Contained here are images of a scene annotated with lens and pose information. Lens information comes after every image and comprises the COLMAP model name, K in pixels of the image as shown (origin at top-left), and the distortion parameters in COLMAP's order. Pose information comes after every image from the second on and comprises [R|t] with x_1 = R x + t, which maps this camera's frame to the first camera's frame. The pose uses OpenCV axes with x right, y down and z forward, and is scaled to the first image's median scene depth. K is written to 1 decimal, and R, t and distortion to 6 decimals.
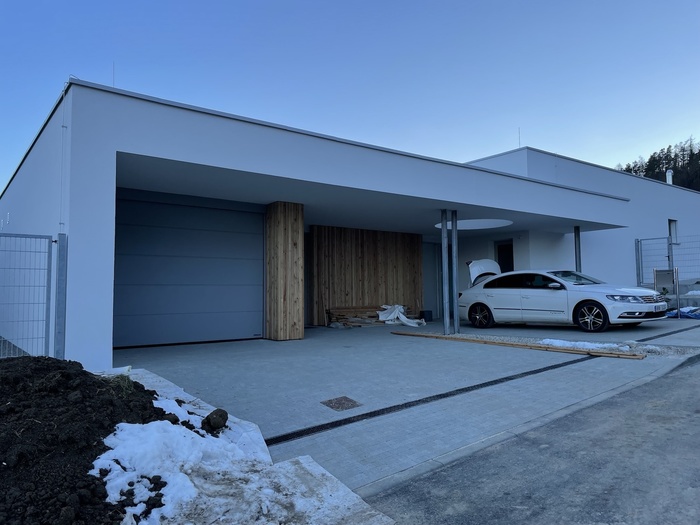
lens RADIAL K [[537.8, 0, 346.9], [0, 537.8, 261.5], [0, 0, 1]] dist [0.070499, -0.051795]
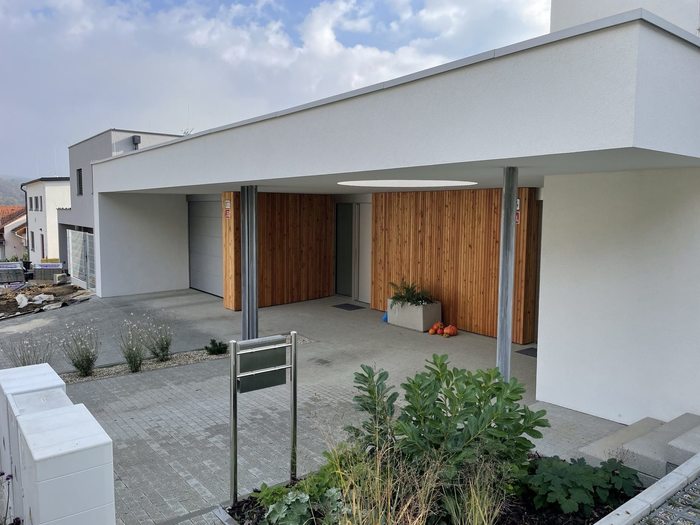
lens RADIAL K [[537.8, 0, 349.8], [0, 537.8, 261.4], [0, 0, 1]] dist [0.070499, -0.051795]
pose [[0.012443, 0.104465, -0.994451, 0.792499], [0.054288, 0.992990, 0.104991, -0.050784], [0.998448, -0.055294, 0.006684, 0.948795]]
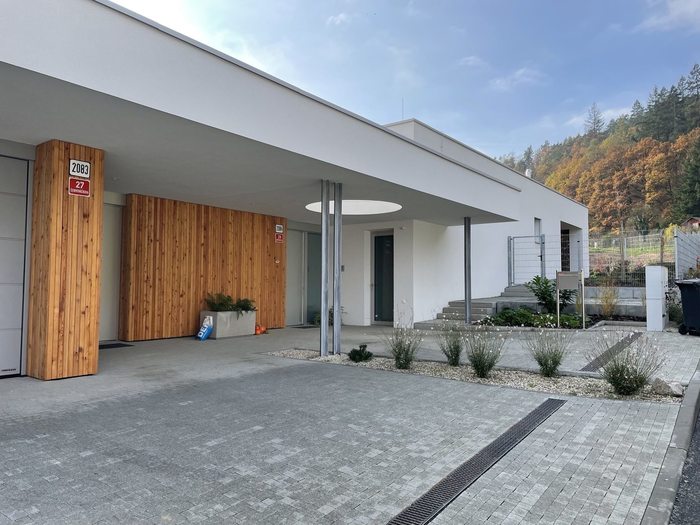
lens RADIAL K [[537.8, 0, 351.1], [0, 537.8, 261.9], [0, 0, 1]] dist [0.070499, -0.051795]
pose [[0.958693, 0.028627, 0.282998, 0.011797], [-0.033019, 0.999397, 0.010760, 0.002104], [-0.282519, -0.019660, 0.959060, 0.260551]]
